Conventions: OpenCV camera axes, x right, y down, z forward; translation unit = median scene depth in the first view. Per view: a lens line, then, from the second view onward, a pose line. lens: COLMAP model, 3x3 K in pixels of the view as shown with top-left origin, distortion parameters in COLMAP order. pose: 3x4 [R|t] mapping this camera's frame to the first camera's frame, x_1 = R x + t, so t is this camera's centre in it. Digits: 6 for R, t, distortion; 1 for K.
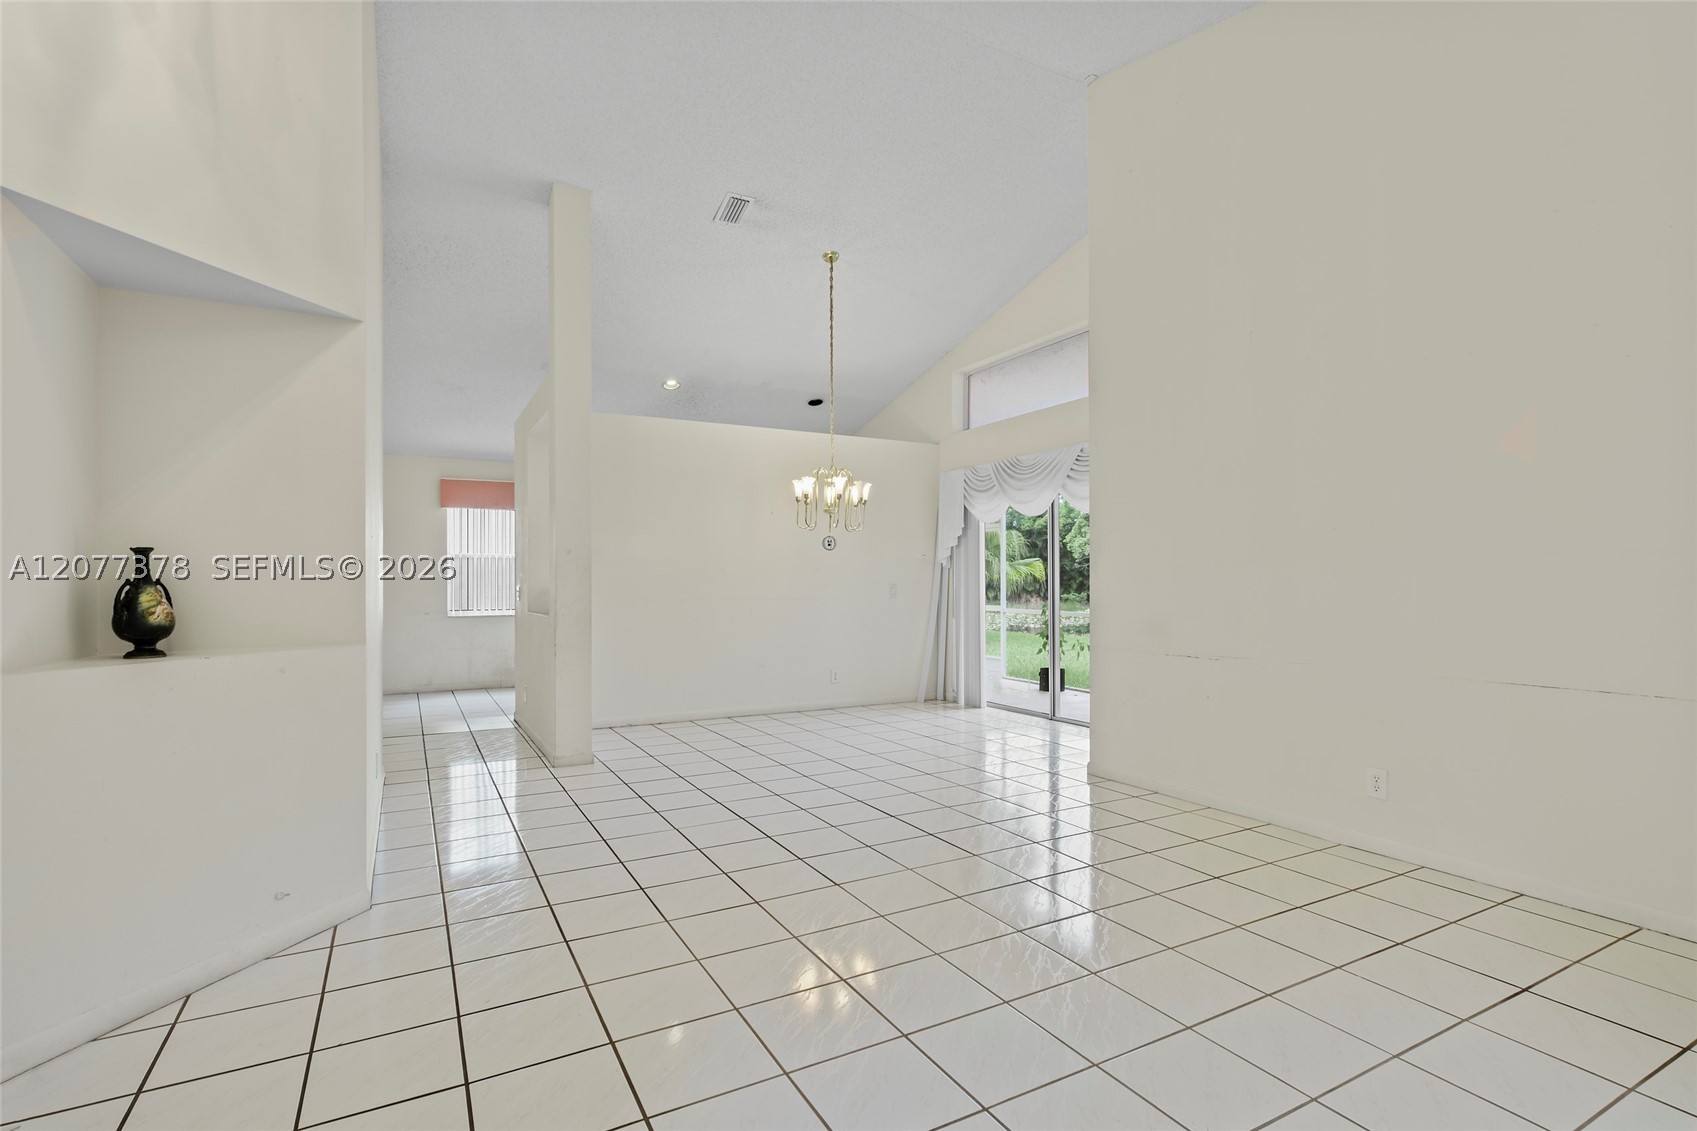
lens RADIAL K [[811.6, 0, 855.7], [0, 811.6, 572.6], [0, 0, 1]] dist [-0.002259, -0.000498]
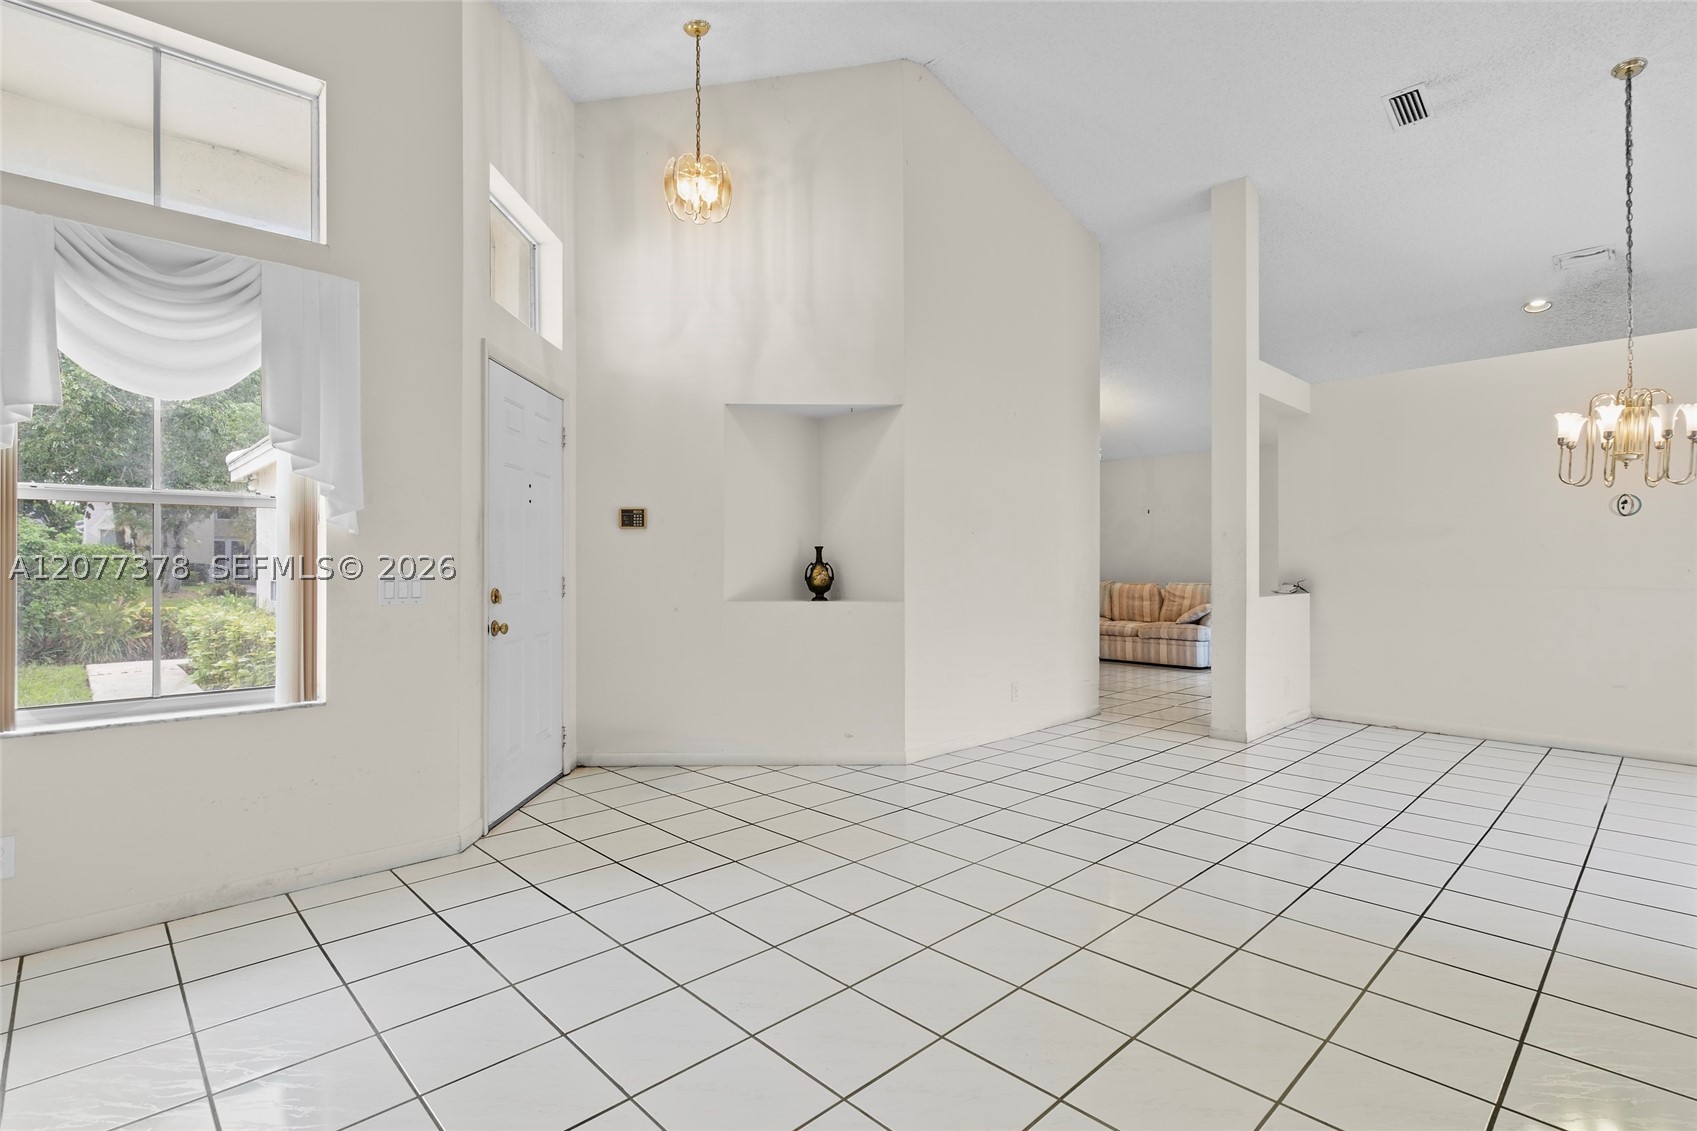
lens RADIAL K [[791.1, 0, 848.5], [0, 791.1, 565.5], [0, 0, 1]] dist [-0.003670, -0.000677]
pose [[0.268707, 0.006335, -0.963201, 0.722169], [0.011827, 0.999881, 0.009876, -0.000881], [0.963149, -0.014046, 0.268600, 0.379523]]
